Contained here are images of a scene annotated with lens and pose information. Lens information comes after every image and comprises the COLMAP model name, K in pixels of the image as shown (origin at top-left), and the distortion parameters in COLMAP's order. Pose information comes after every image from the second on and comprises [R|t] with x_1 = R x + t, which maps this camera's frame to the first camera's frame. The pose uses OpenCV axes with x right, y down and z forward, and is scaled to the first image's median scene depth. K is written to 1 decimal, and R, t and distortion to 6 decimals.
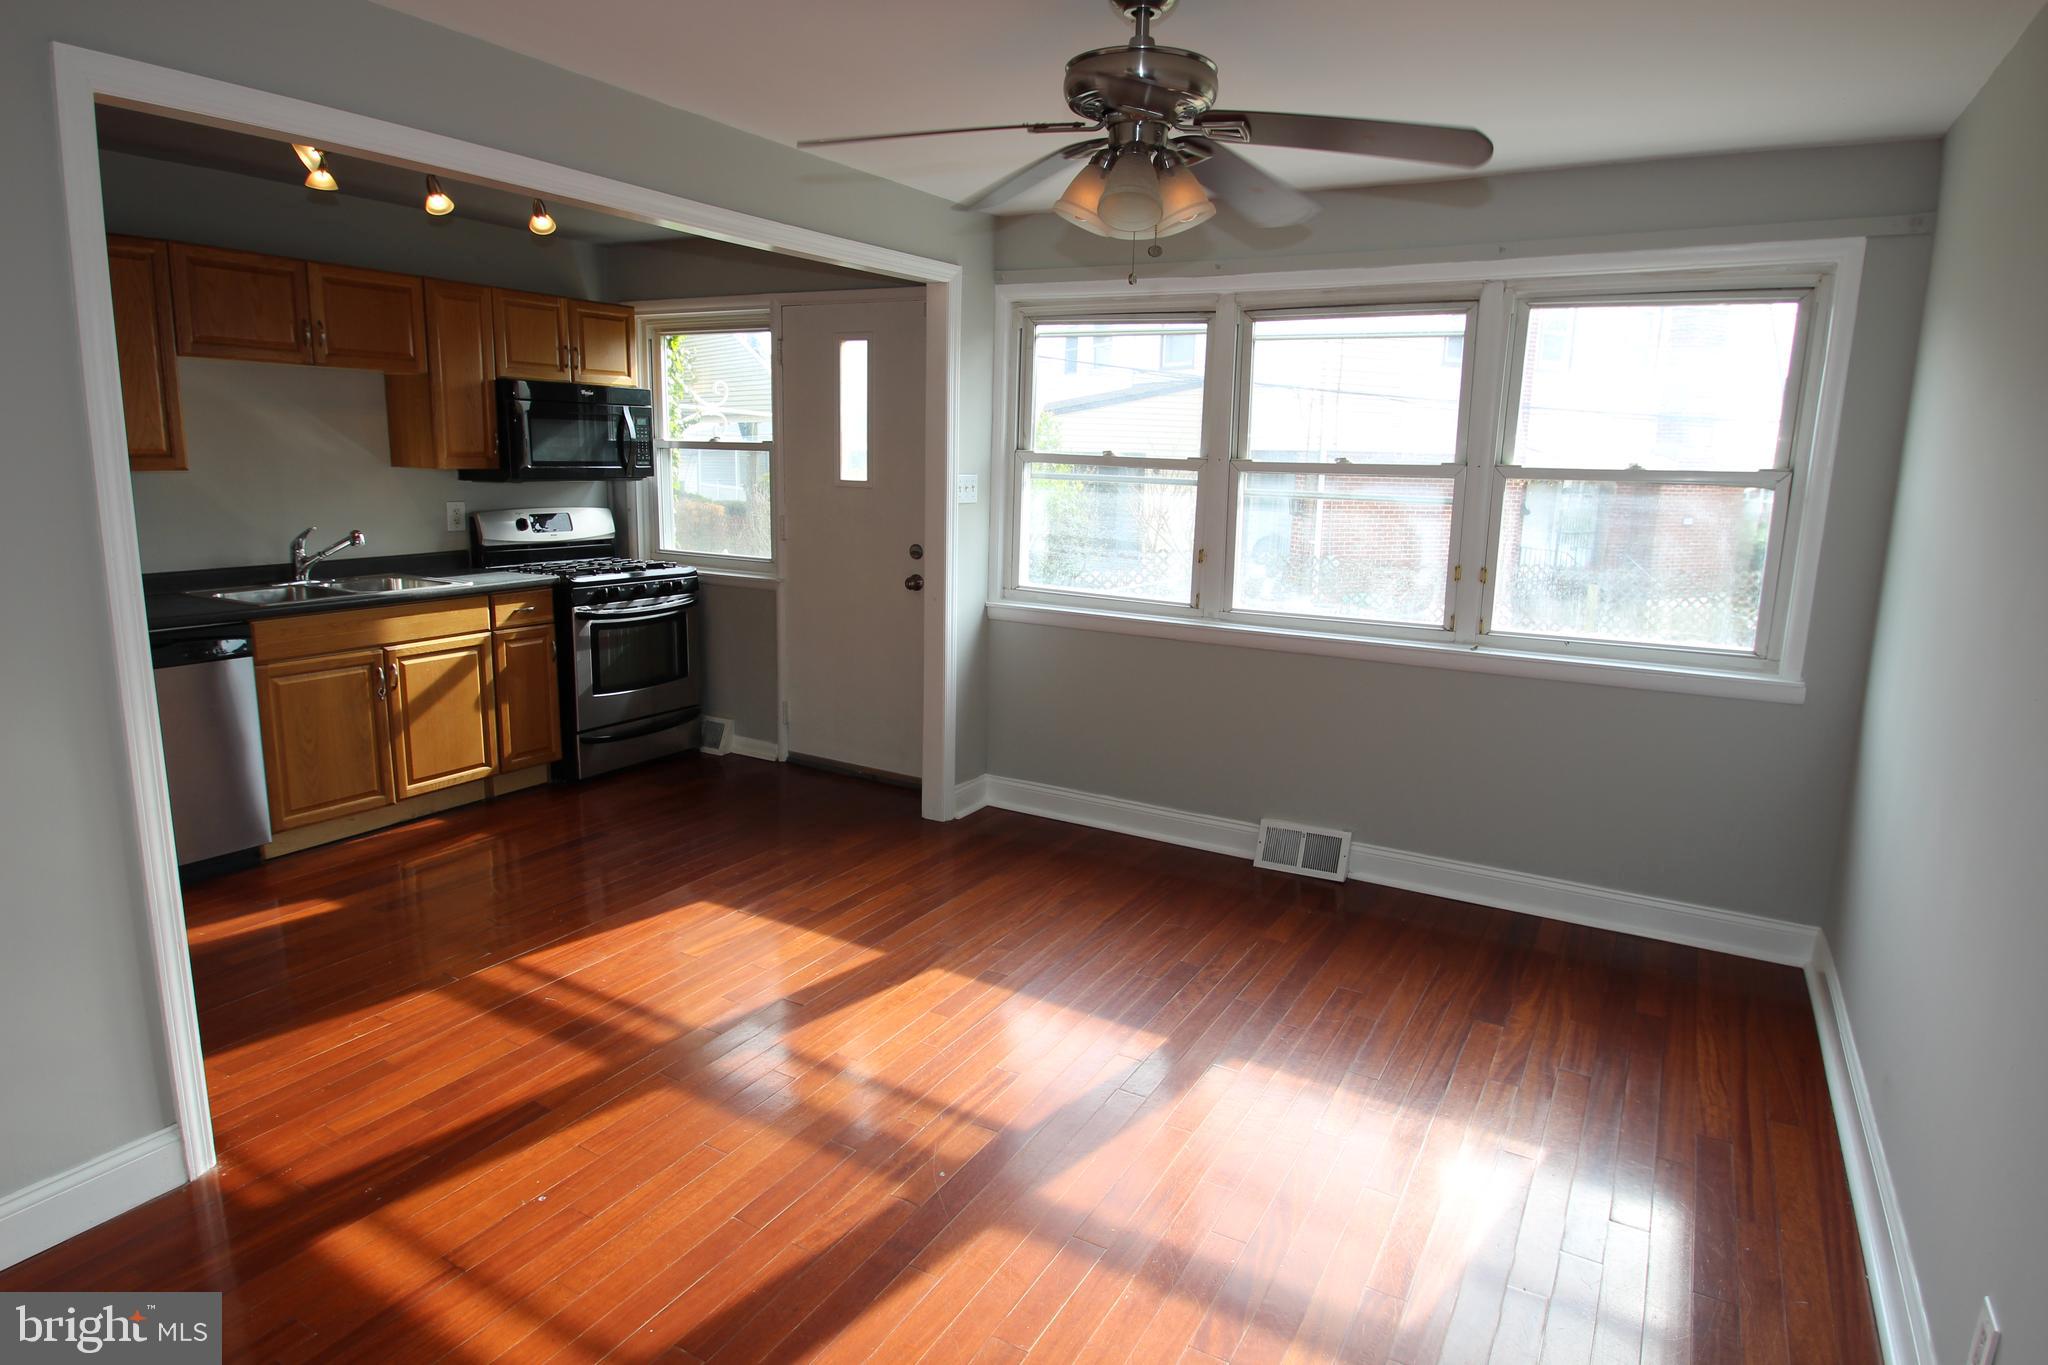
lens RADIAL K [[1158.0, 0, 1033.2], [0, 1158.0, 665.1], [0, 0, 1]] dist [-0.020179, 0.001450]
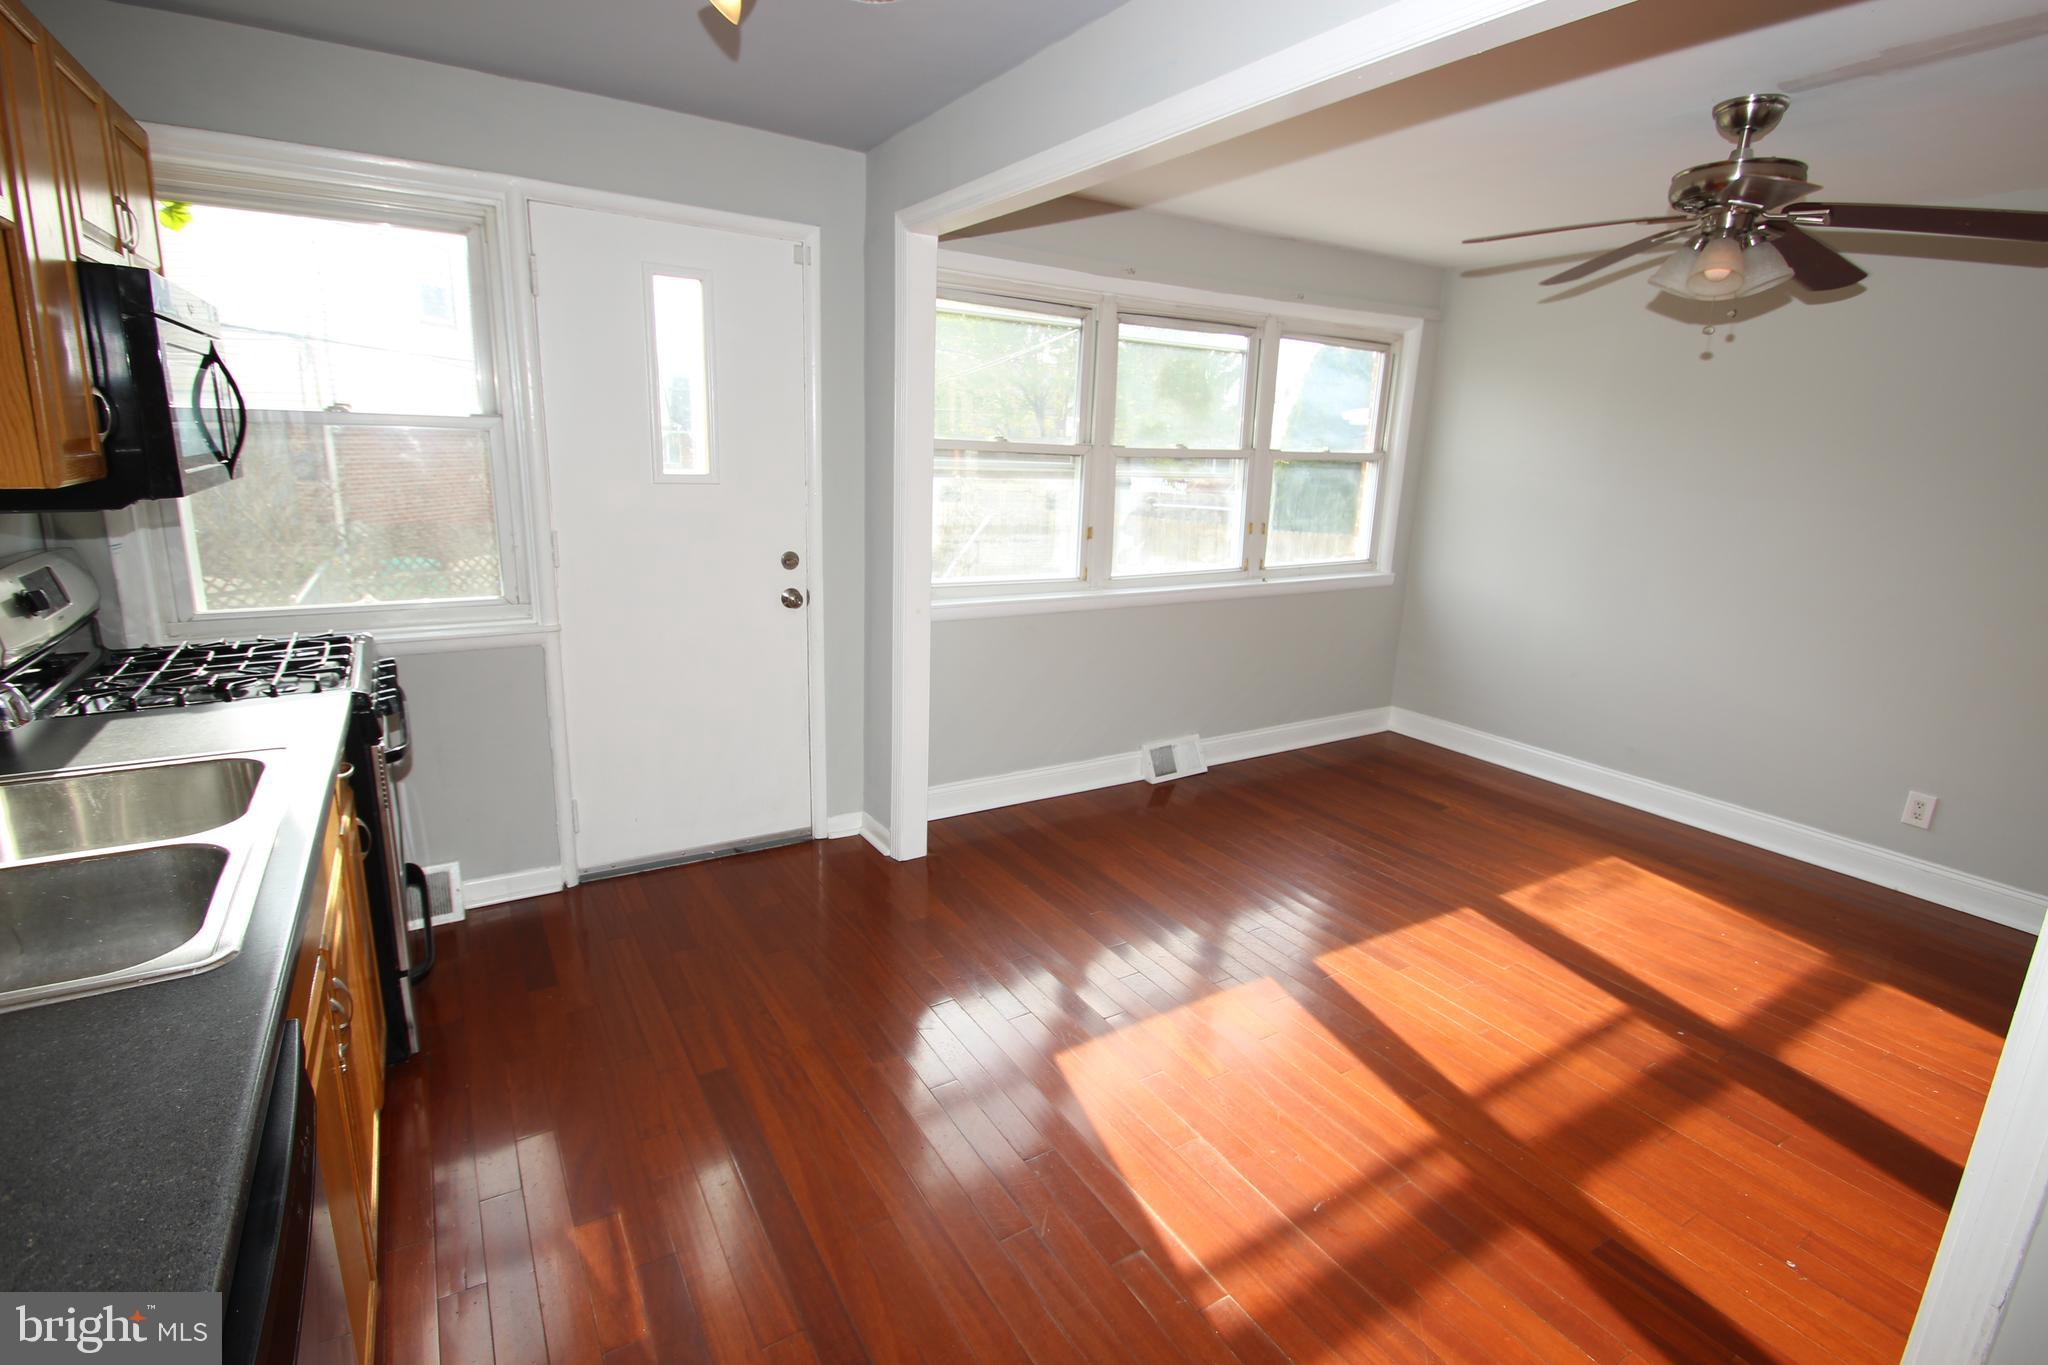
lens RADIAL K [[955.3, 0, 1031.0], [0, 955.3, 666.9], [0, 0, 1]] dist [-0.001547, -0.003519]
pose [[0.472309, -0.214752, 0.854872, -0.646088], [0.135668, 0.976020, 0.170230, -0.123929], [-0.870930, 0.035577, 0.490118, 0.560131]]
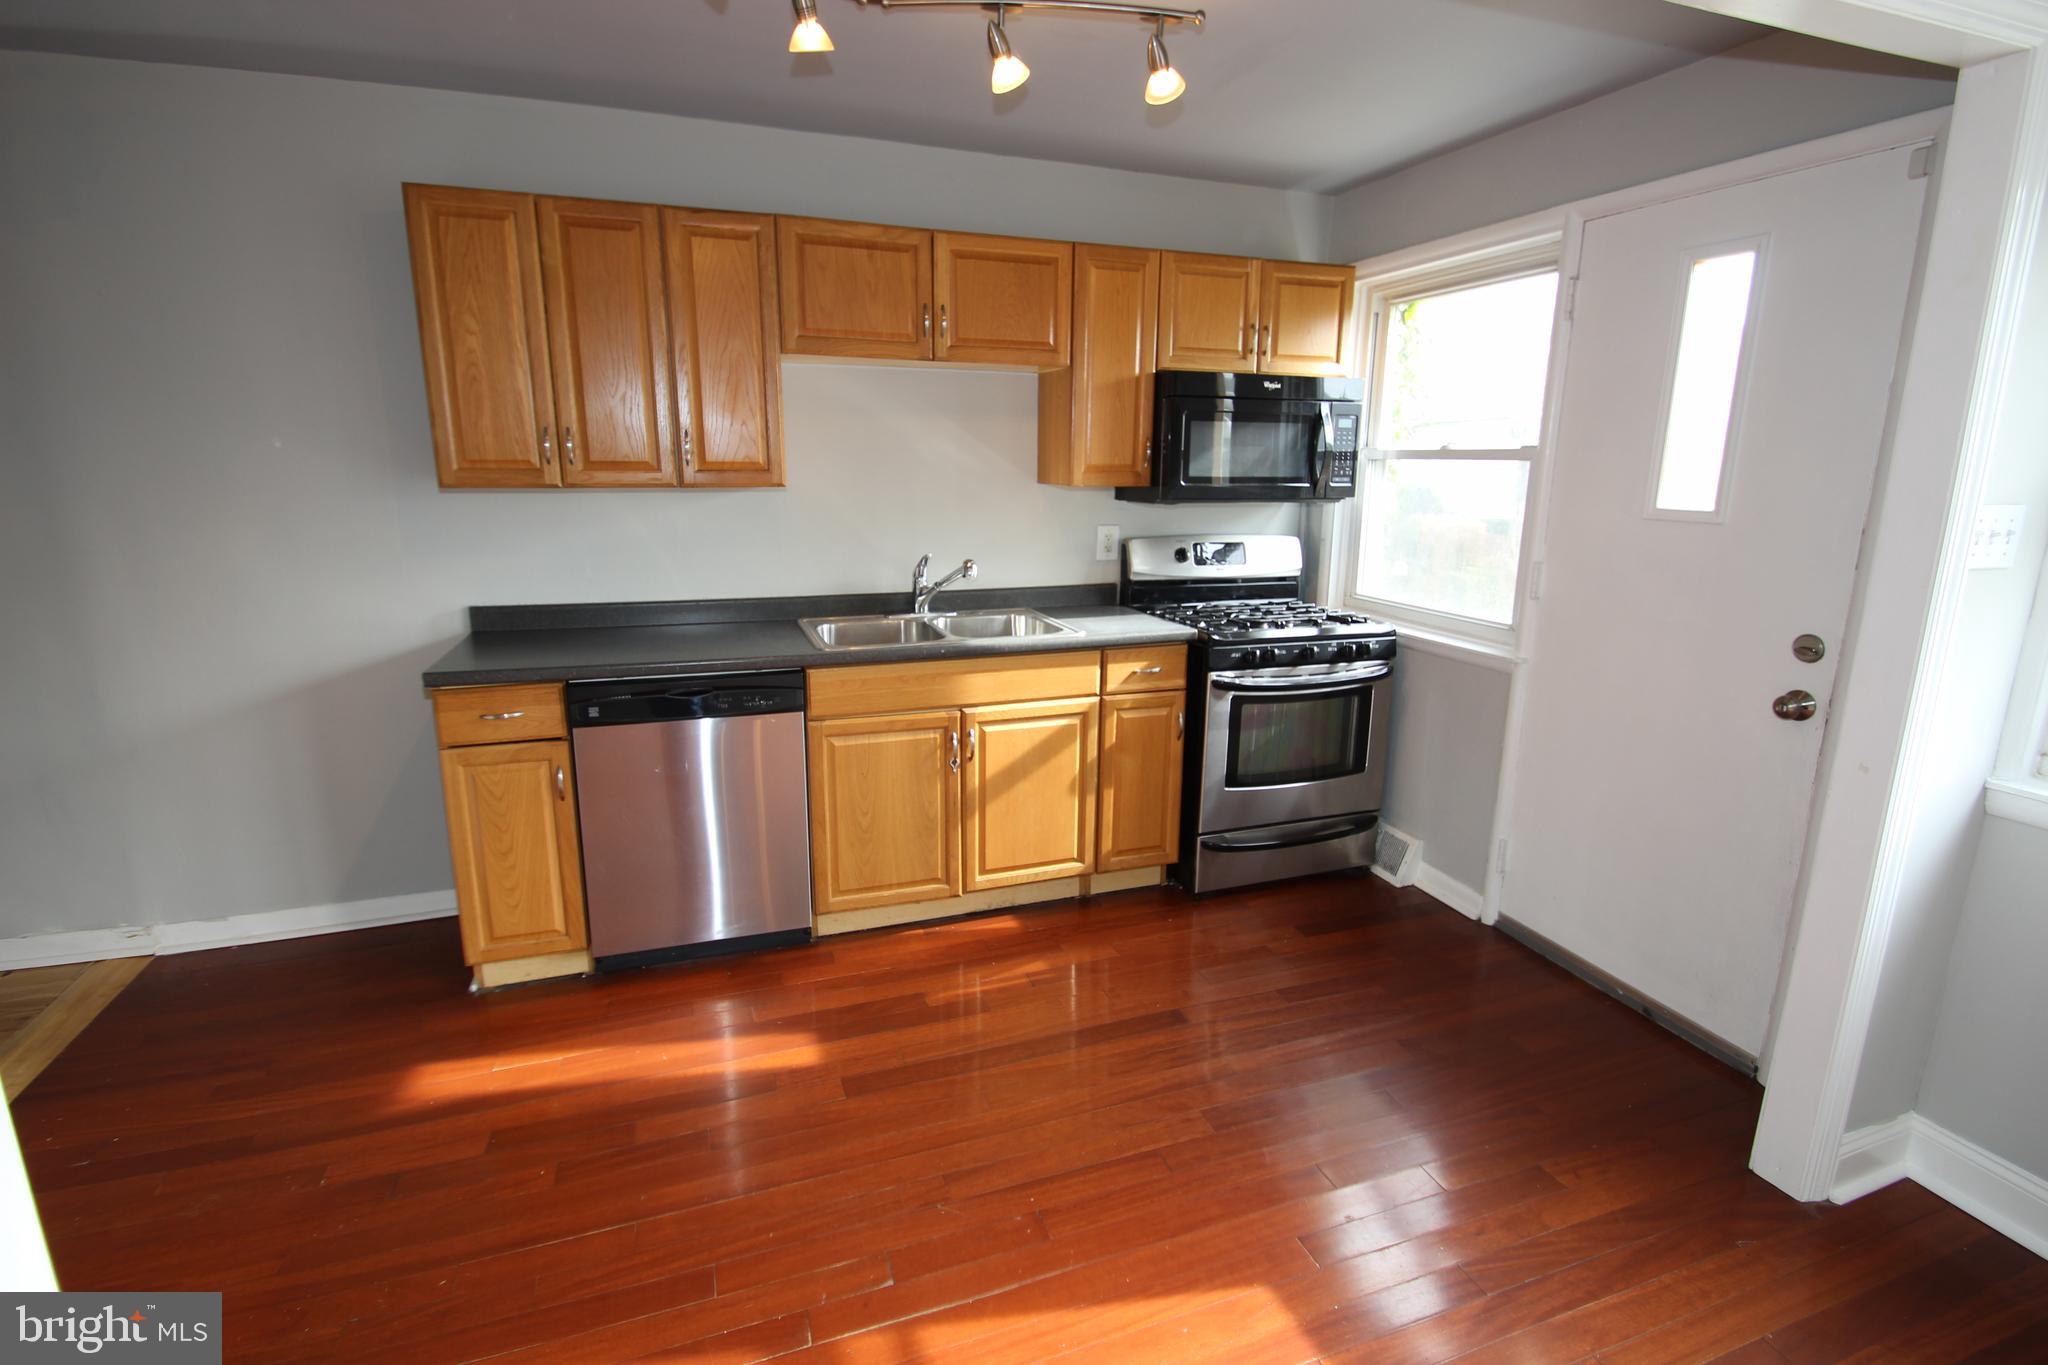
lens RADIAL K [[955.3, 0, 1018.2], [0, 955.3, 667.2], [0, 0, 1]] dist [-0.001547, -0.003519]
pose [[0.754257, 0.123466, -0.644866, -0.097284], [-0.111401, 0.991985, 0.059627, -0.080026], [0.647060, 0.026864, 0.761966, 0.465891]]
